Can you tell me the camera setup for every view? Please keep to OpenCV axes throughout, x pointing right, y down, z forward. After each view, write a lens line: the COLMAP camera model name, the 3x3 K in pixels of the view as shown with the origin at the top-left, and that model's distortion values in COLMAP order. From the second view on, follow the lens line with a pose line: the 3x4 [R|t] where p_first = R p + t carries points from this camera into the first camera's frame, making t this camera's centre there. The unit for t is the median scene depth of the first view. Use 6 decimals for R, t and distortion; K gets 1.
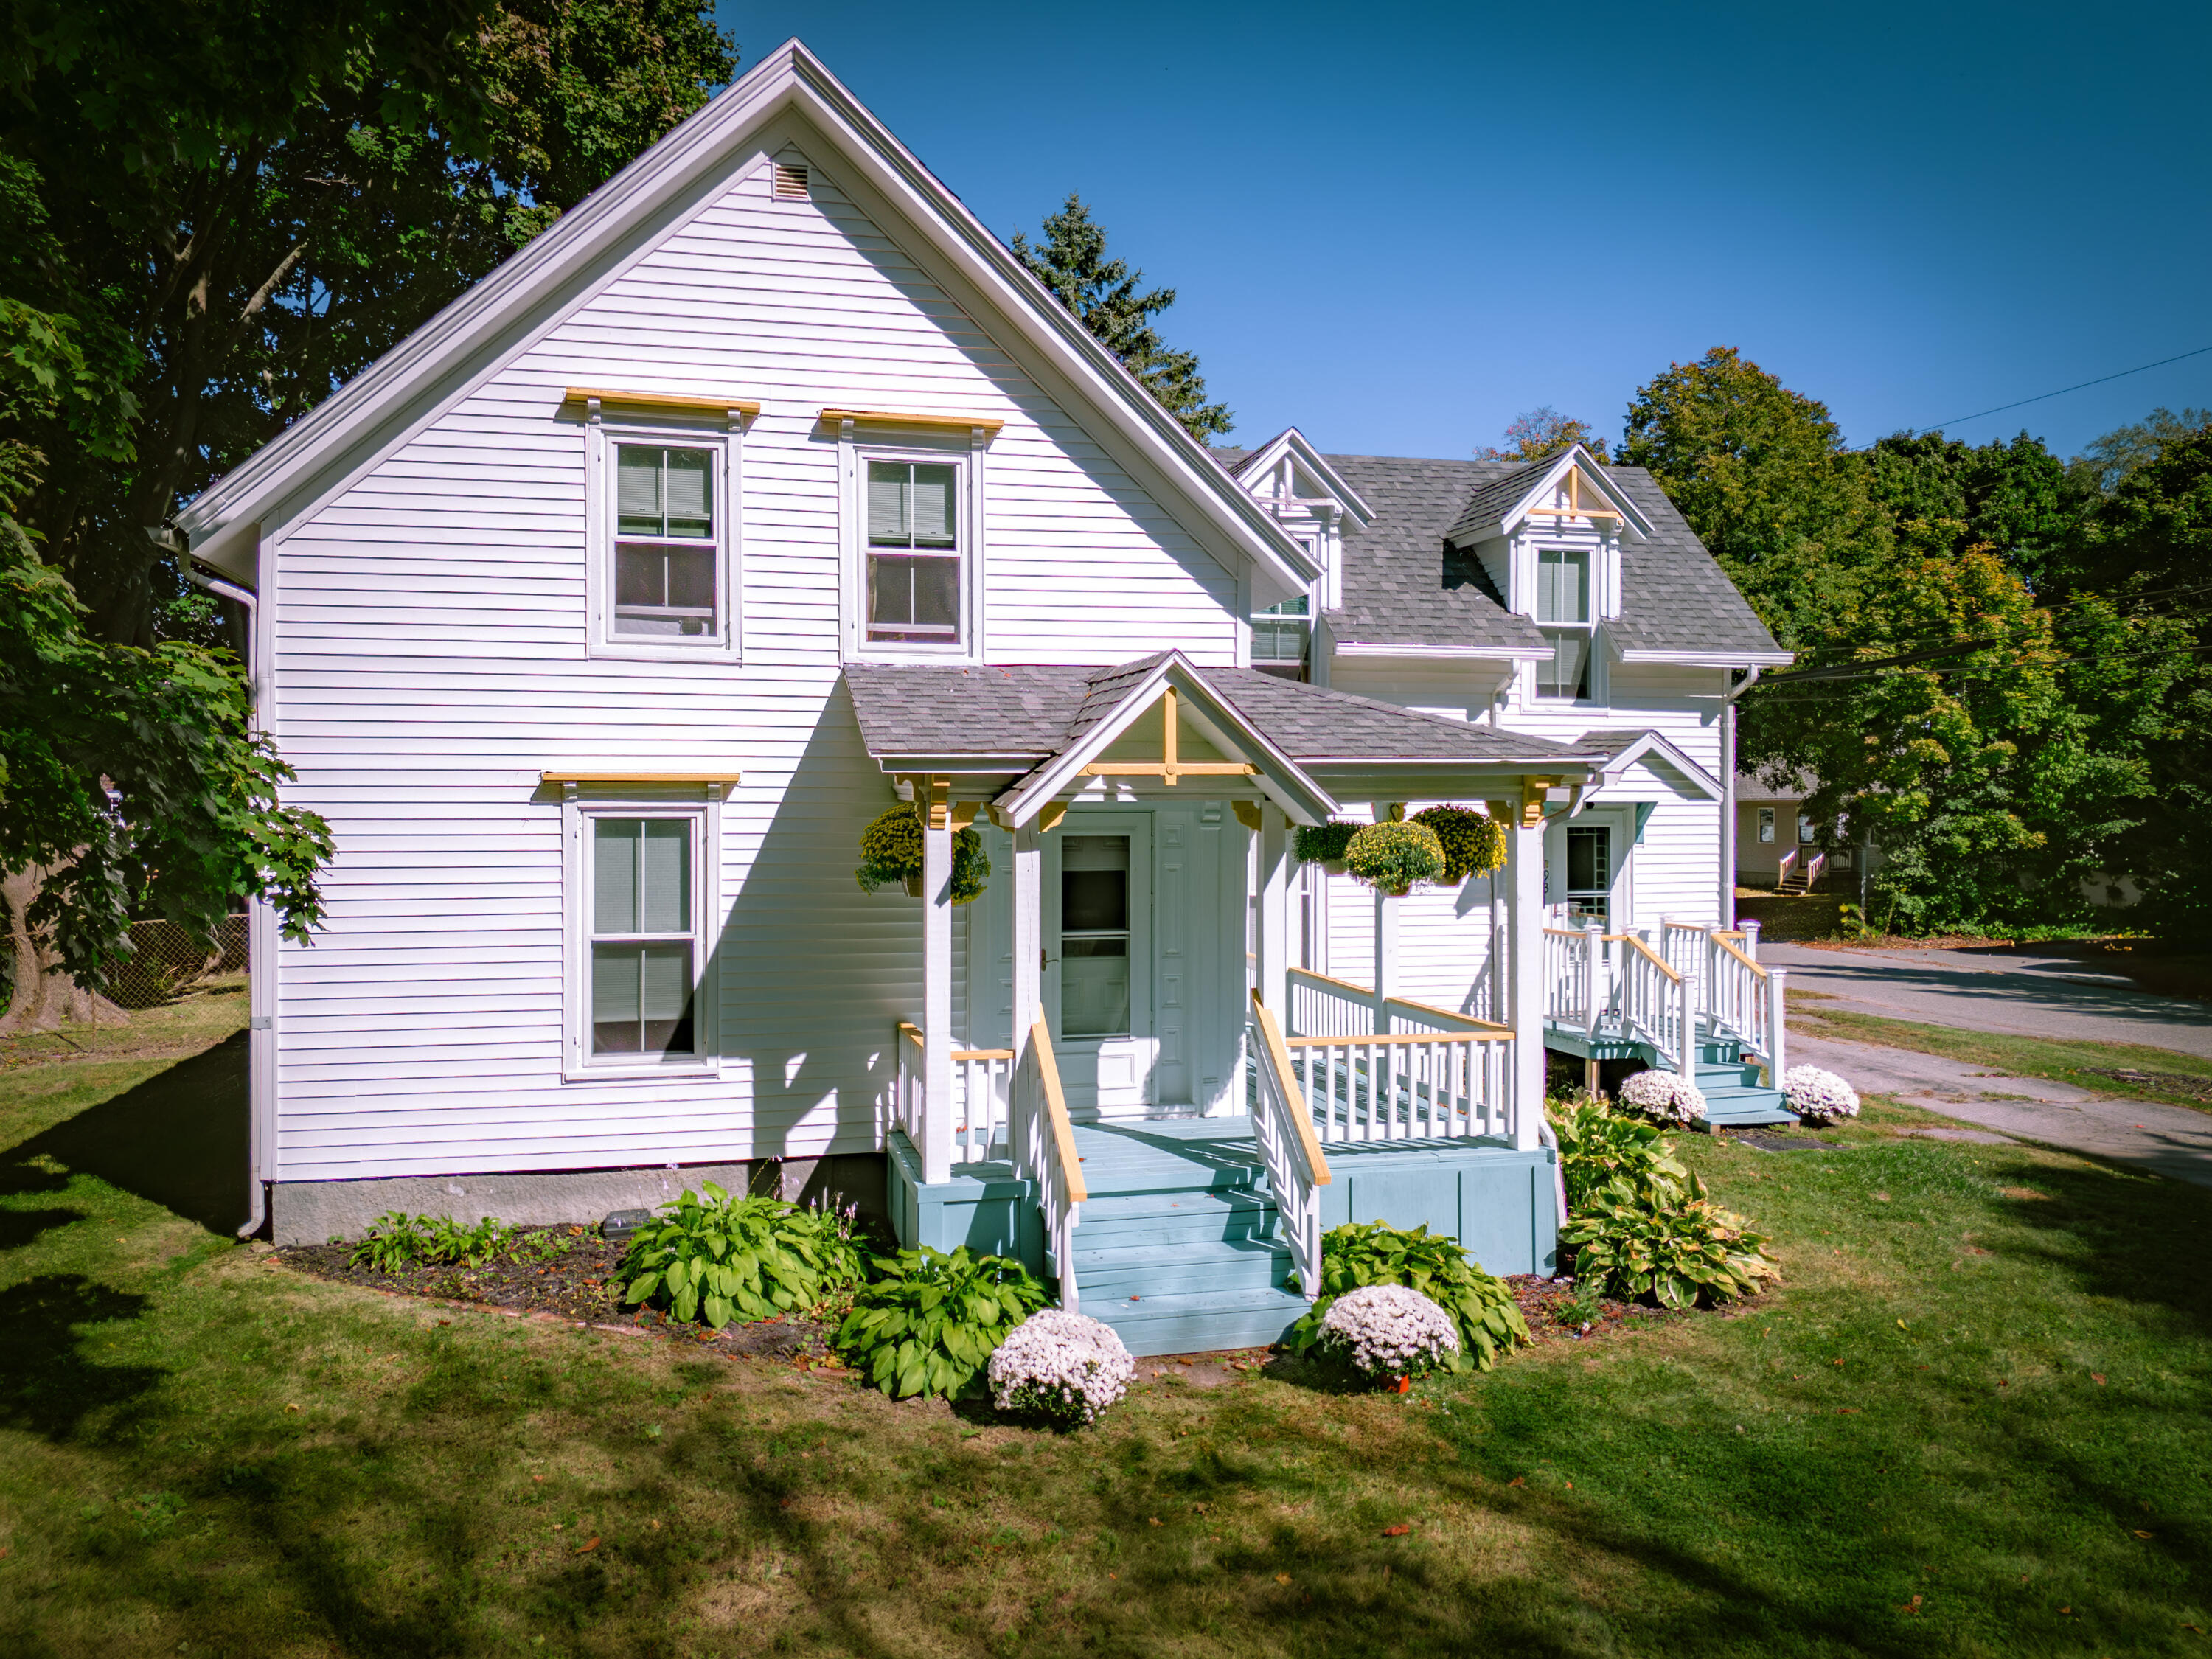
lens RADIAL K [[1640.2, 0, 1103.2], [0, 1640.2, 833.6], [0, 0, 1]] dist [0.045127, -0.072370]
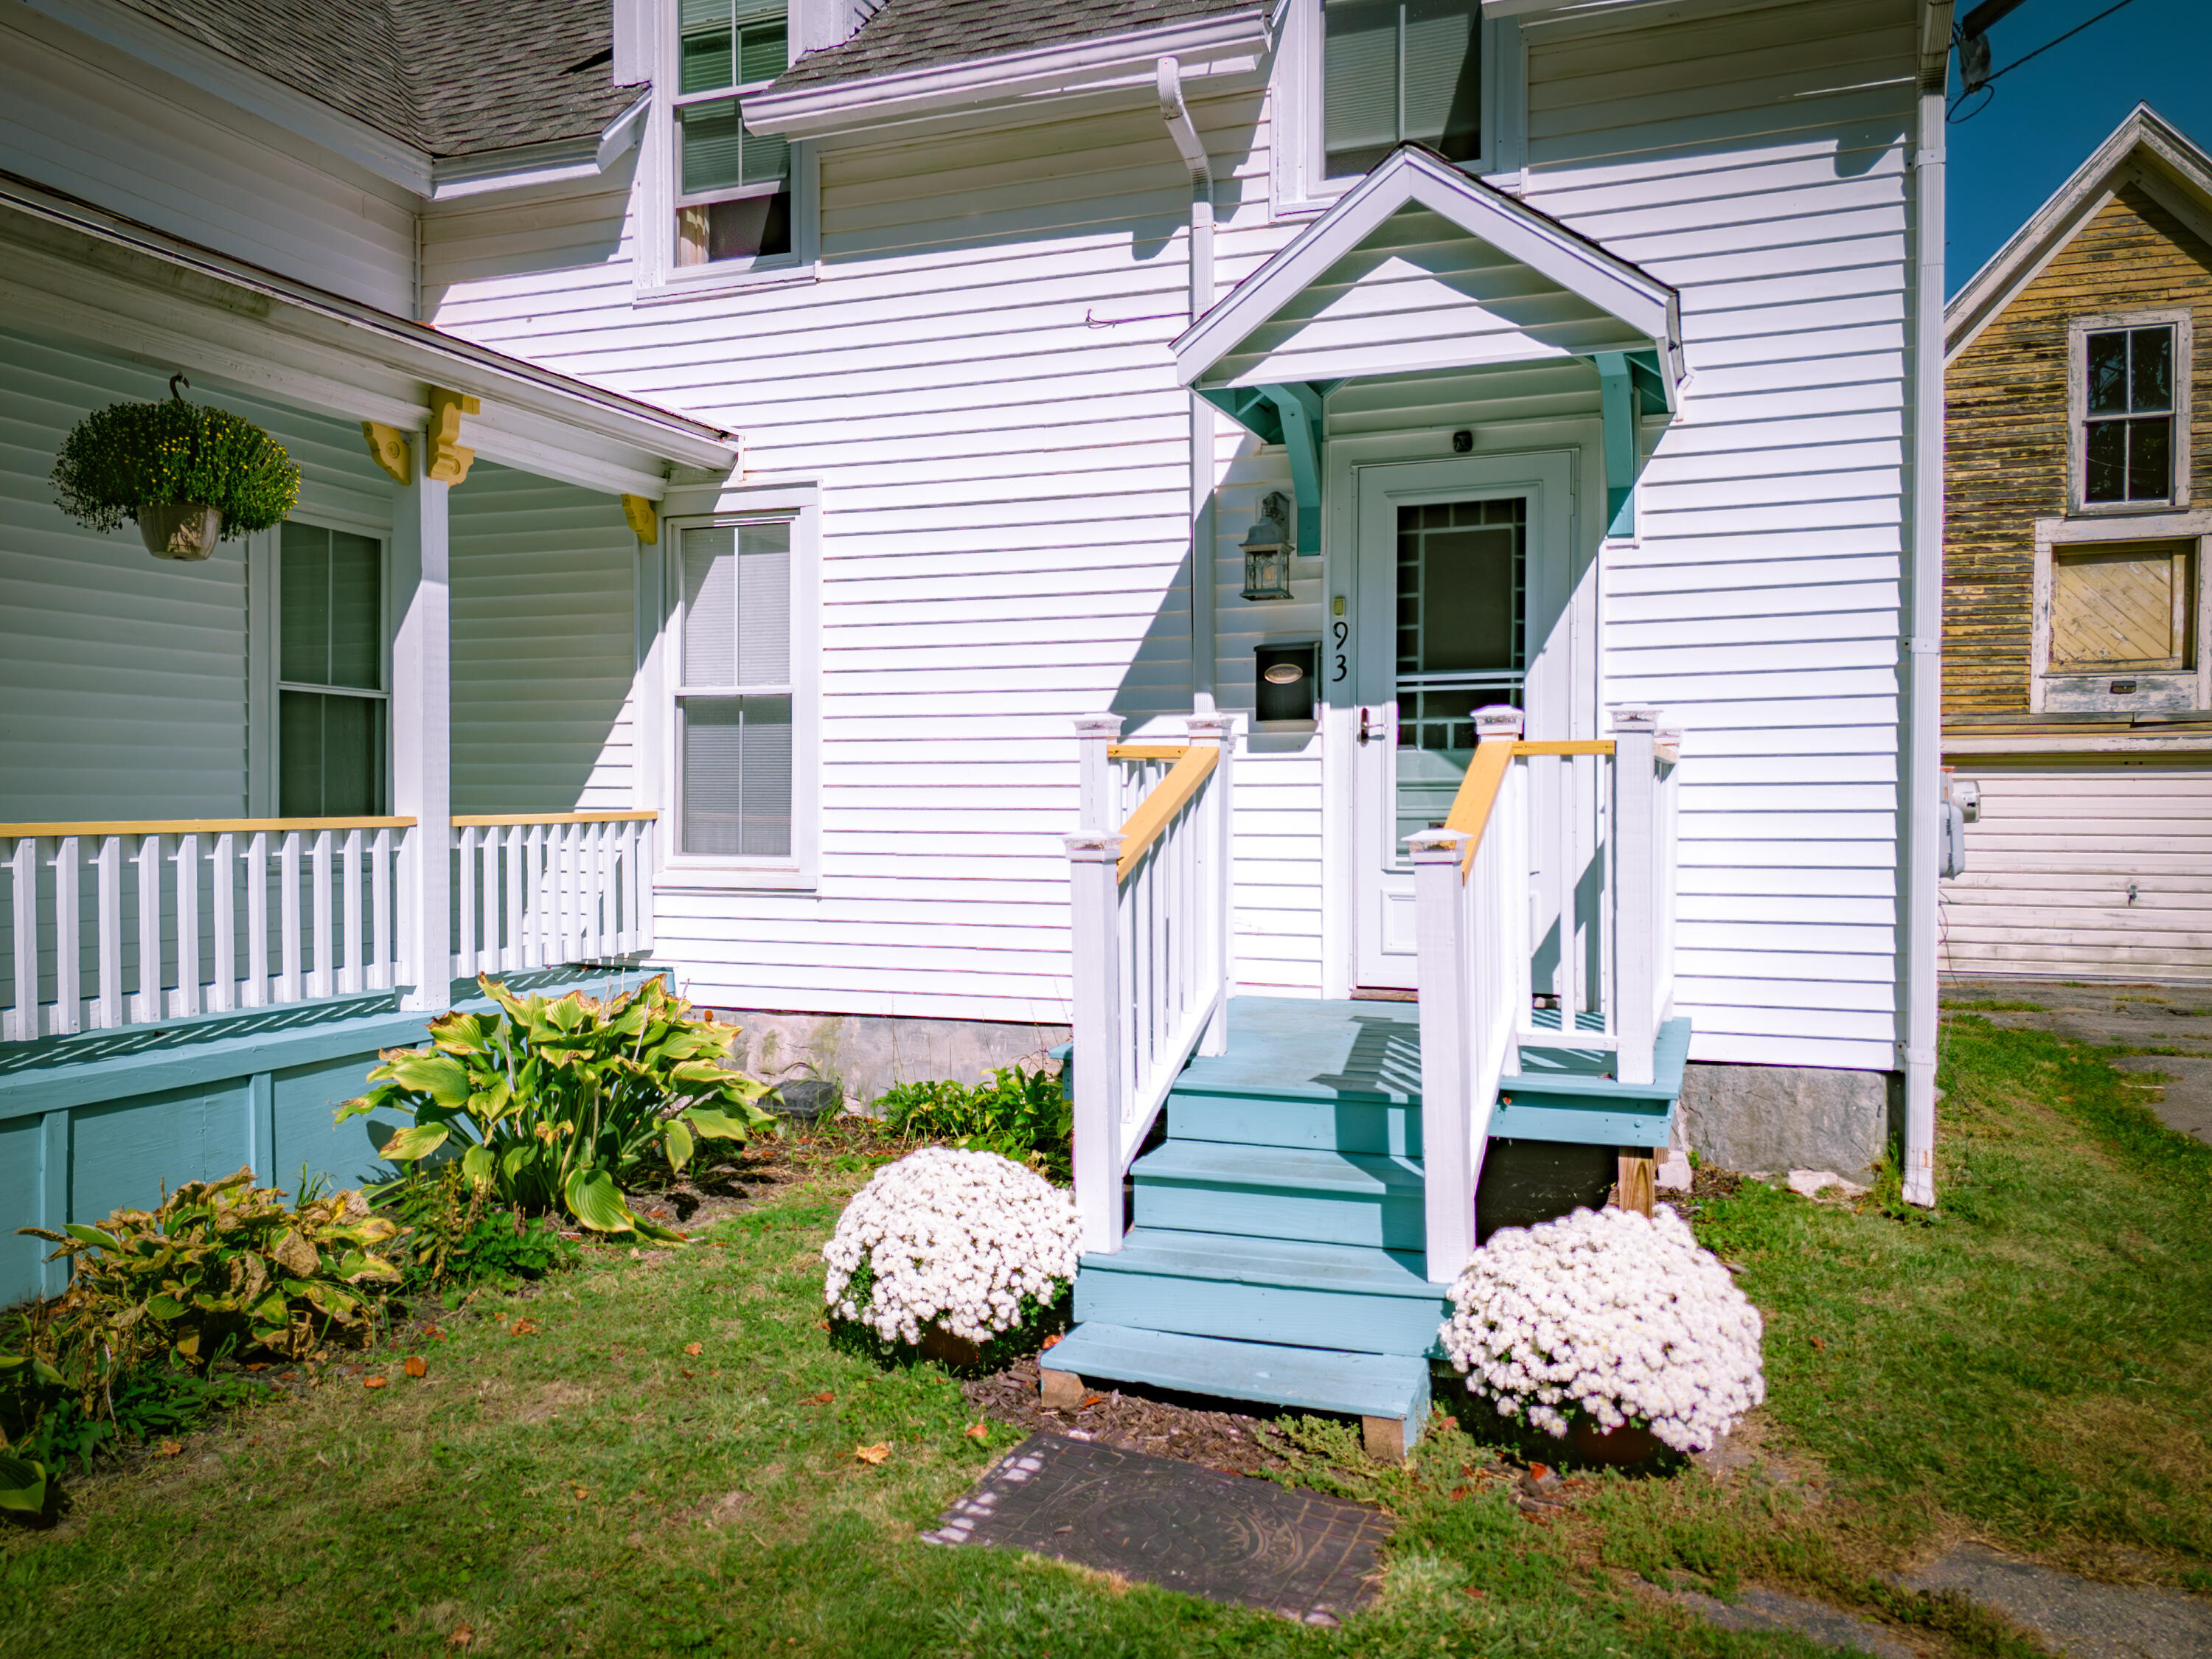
lens RADIAL K [[1640.2, 0, 1103.2], [0, 1640.2, 833.6], [0, 0, 1]] dist [0.045127, -0.072370]
pose [[0.819510, 0.012935, -0.572919, 0.499952], [-0.012676, 0.999910, 0.004442, 0.080043], [0.572925, 0.003622, 0.819600, 0.729006]]
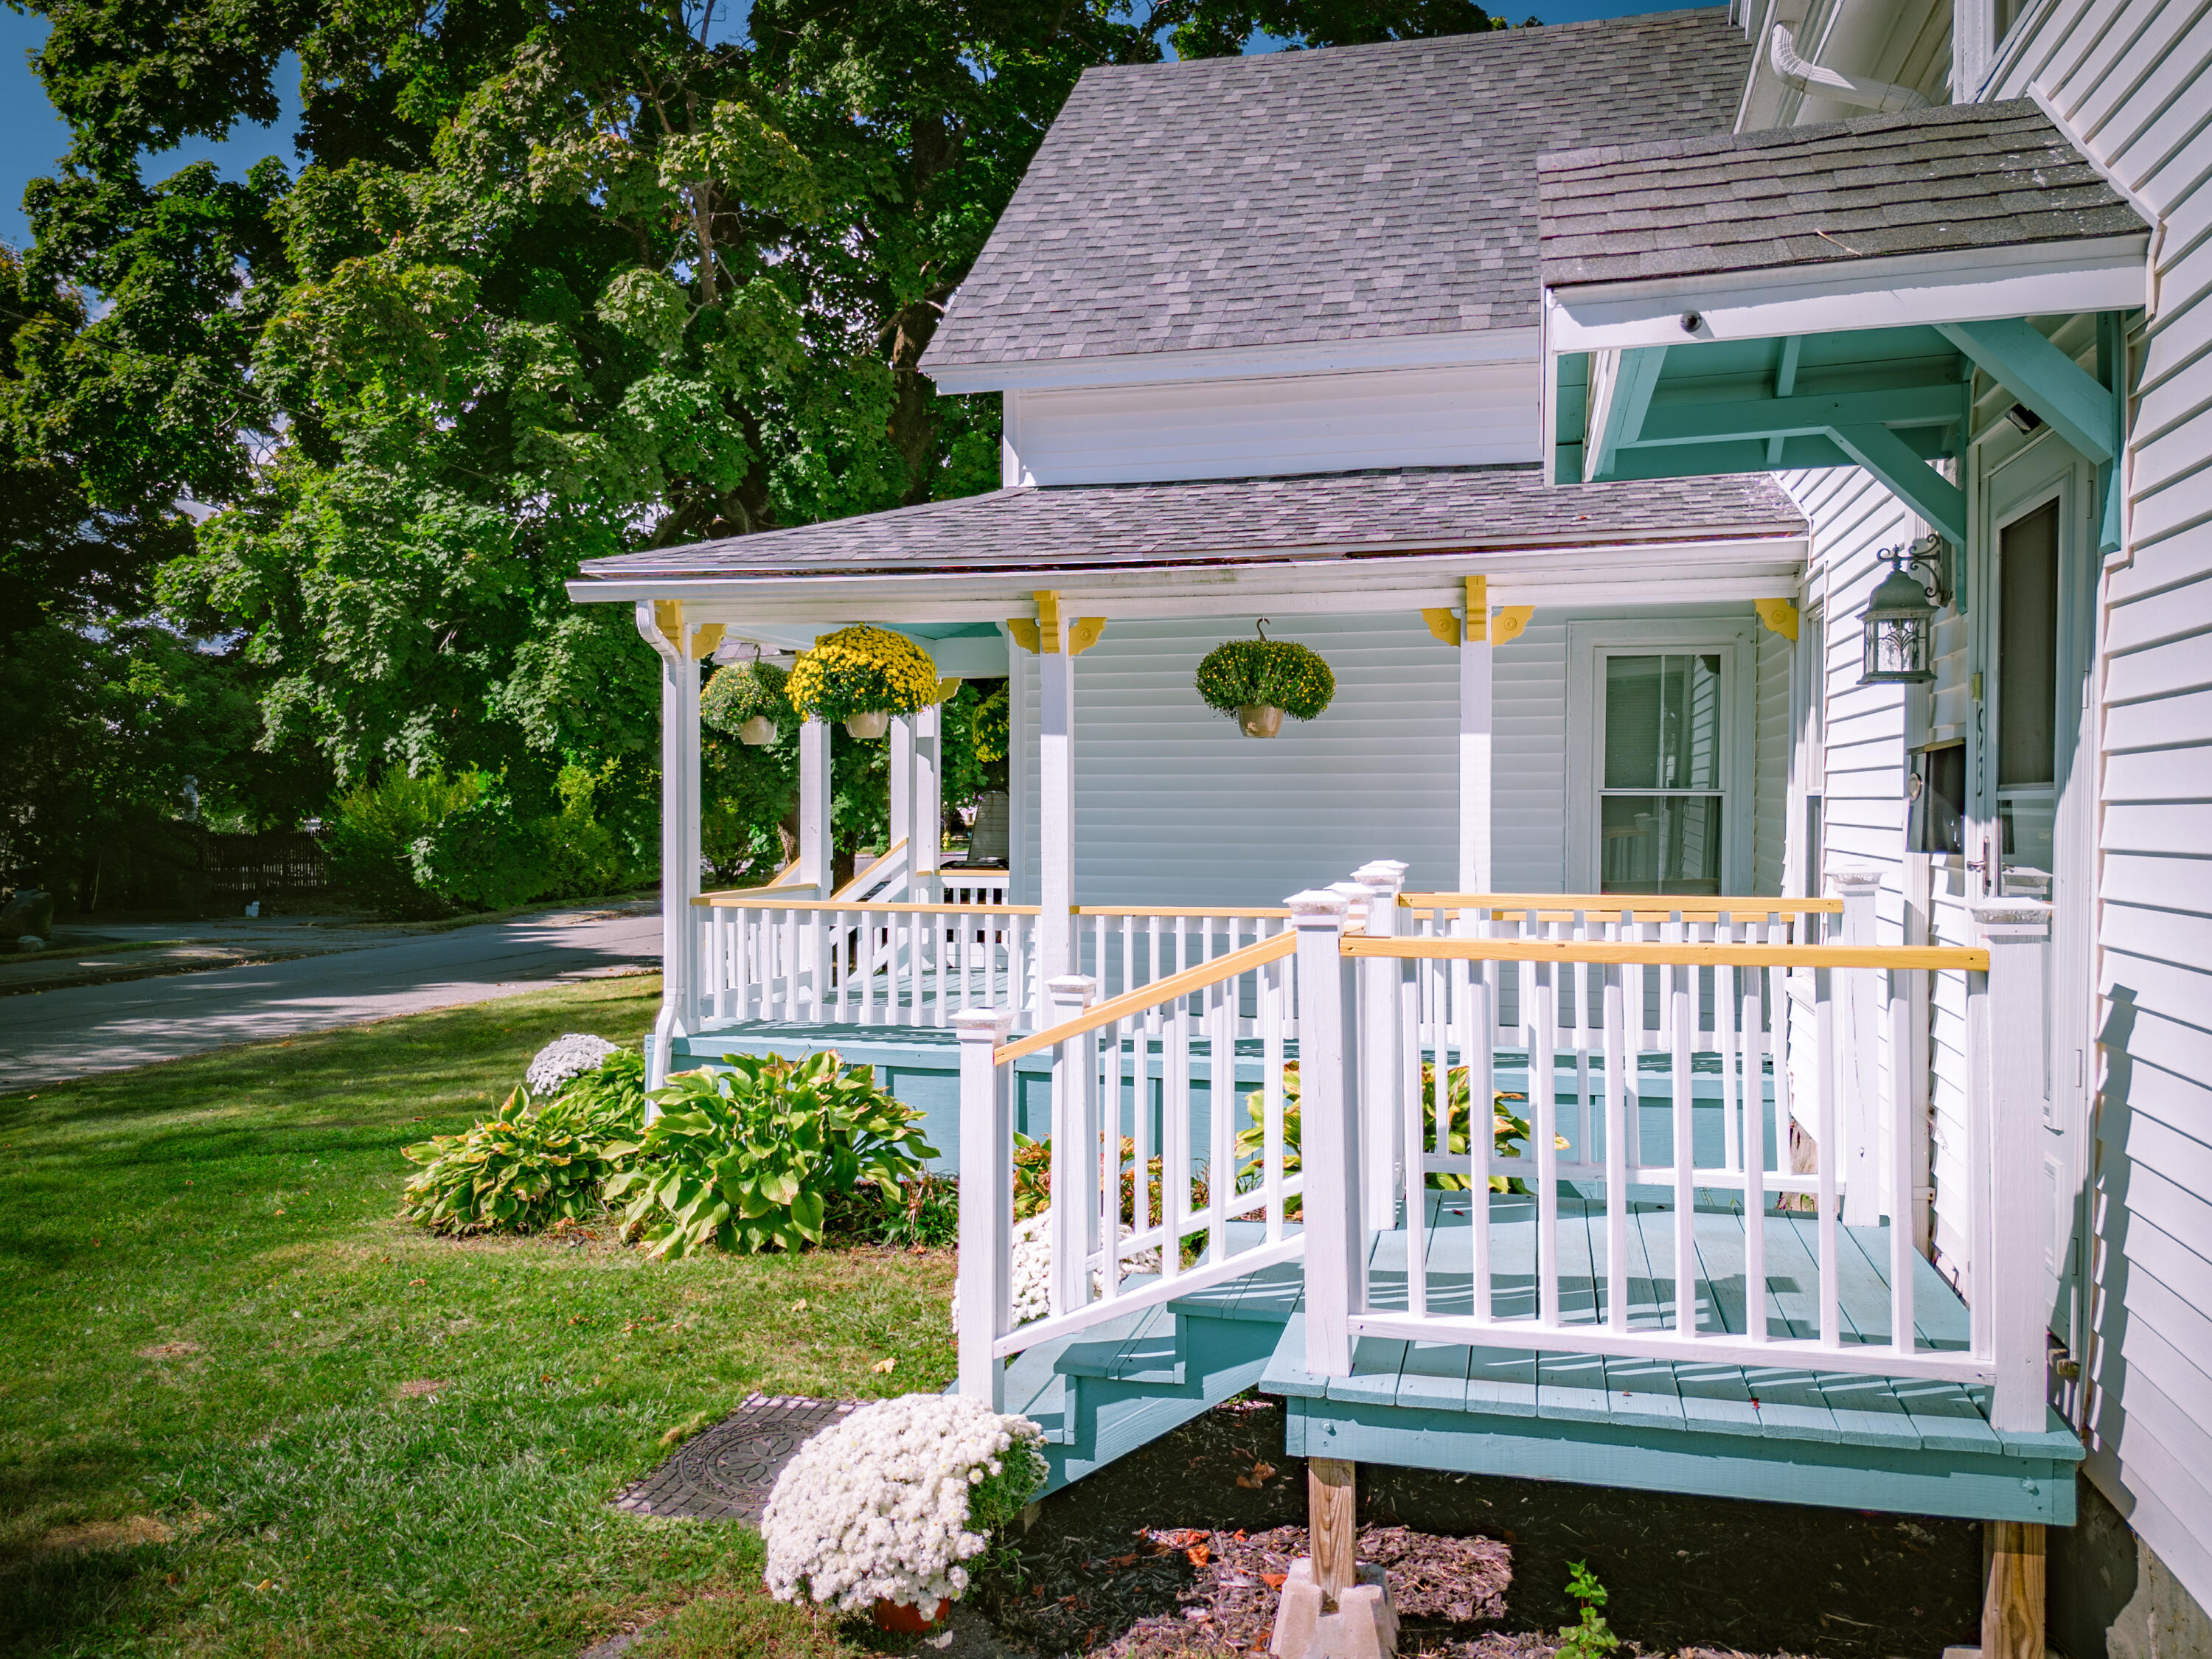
lens RADIAL K [[1640.2, 0, 1103.2], [0, 1640.2, 833.6], [0, 0, 1]] dist [0.045127, -0.072370]
pose [[-0.472089, 0.020258, -0.881318, 0.632763], [-0.015782, 0.999381, 0.031426, 0.039967], [0.881410, 0.028745, -0.471477, 1.121790]]
